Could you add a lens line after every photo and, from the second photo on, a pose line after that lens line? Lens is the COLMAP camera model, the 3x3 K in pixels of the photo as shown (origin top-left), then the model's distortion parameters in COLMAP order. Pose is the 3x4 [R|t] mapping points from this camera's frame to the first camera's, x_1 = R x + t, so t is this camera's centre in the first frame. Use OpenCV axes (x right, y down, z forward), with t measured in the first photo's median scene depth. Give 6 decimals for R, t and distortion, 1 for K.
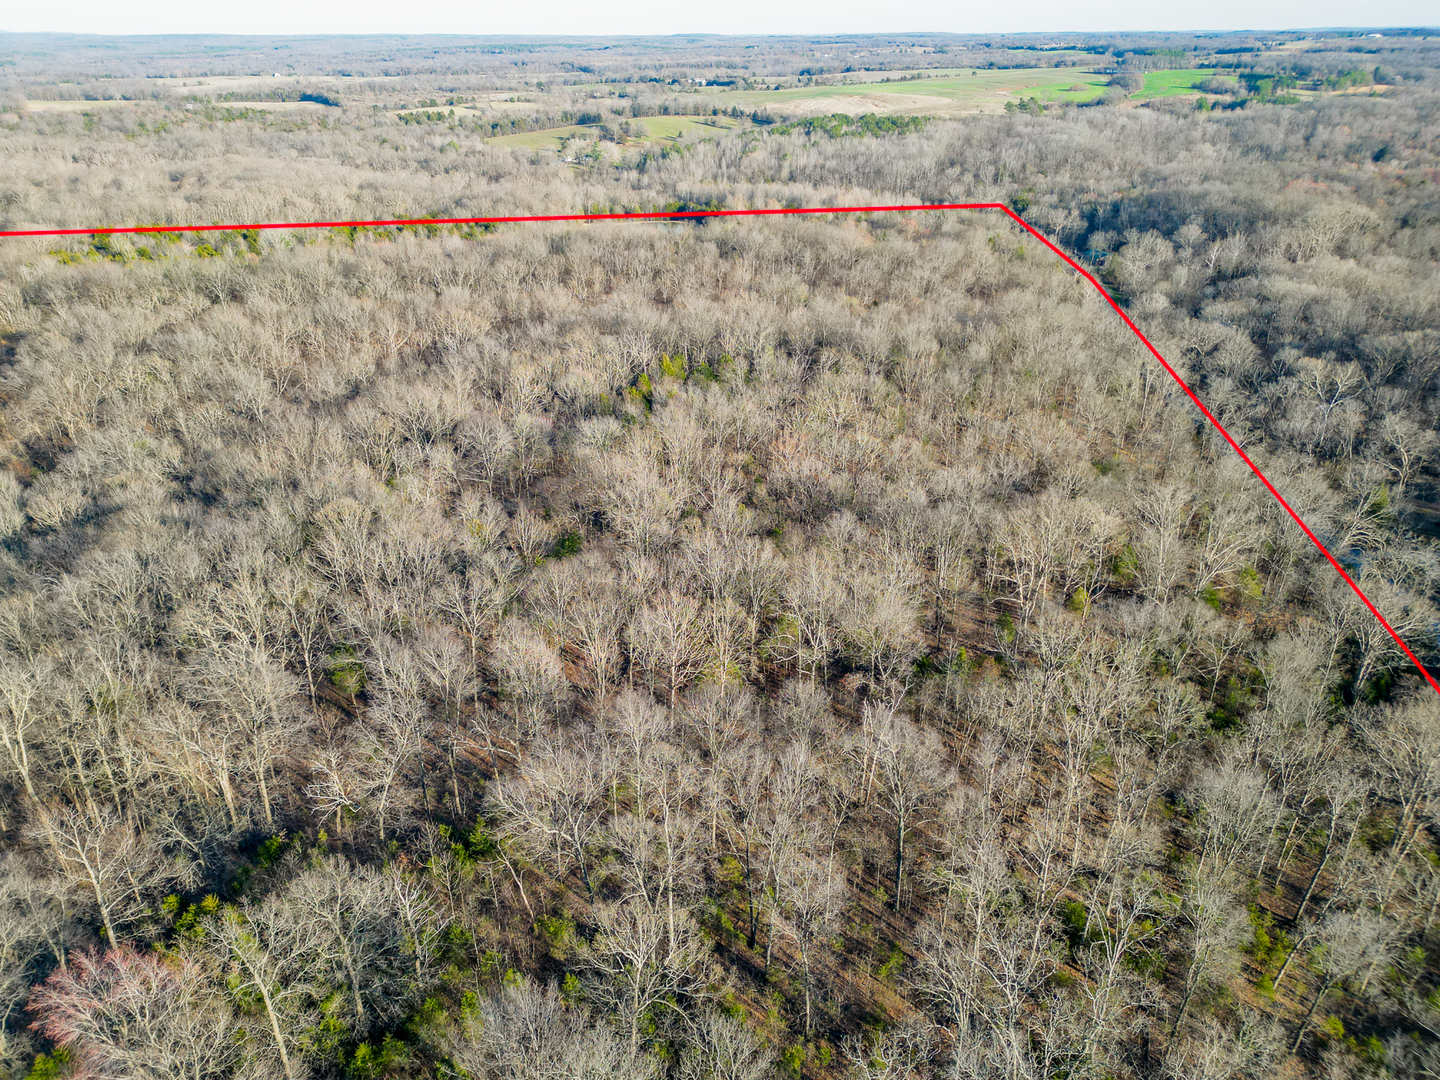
lens RADIAL K [[1027.1, 0, 717.7], [0, 1027.1, 540.2], [0, 0, 1]] dist [0.042793, -0.031424]
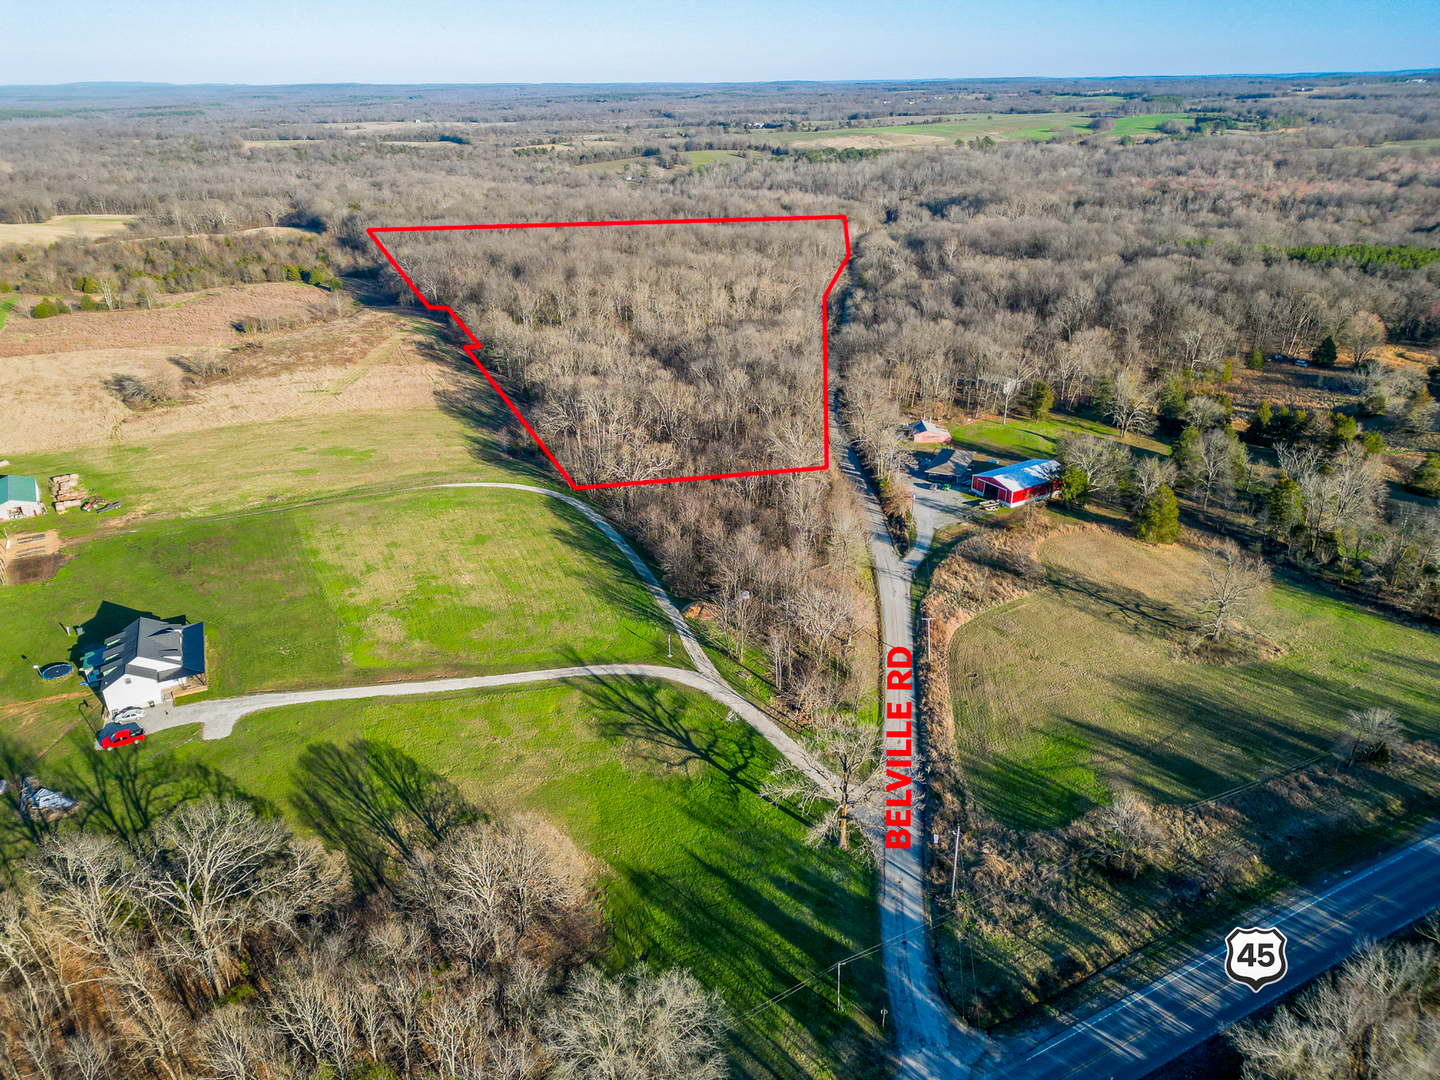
lens RADIAL K [[1027.1, 0, 718.1], [0, 1027.1, 541.7], [0, 0, 1]] dist [0.042793, -0.031424]
pose [[0.995477, 0.034211, -0.088626, 0.340173], [-0.037258, 0.998762, -0.032962, 0.487374], [0.087389, 0.036115, 0.995519, -1.087900]]
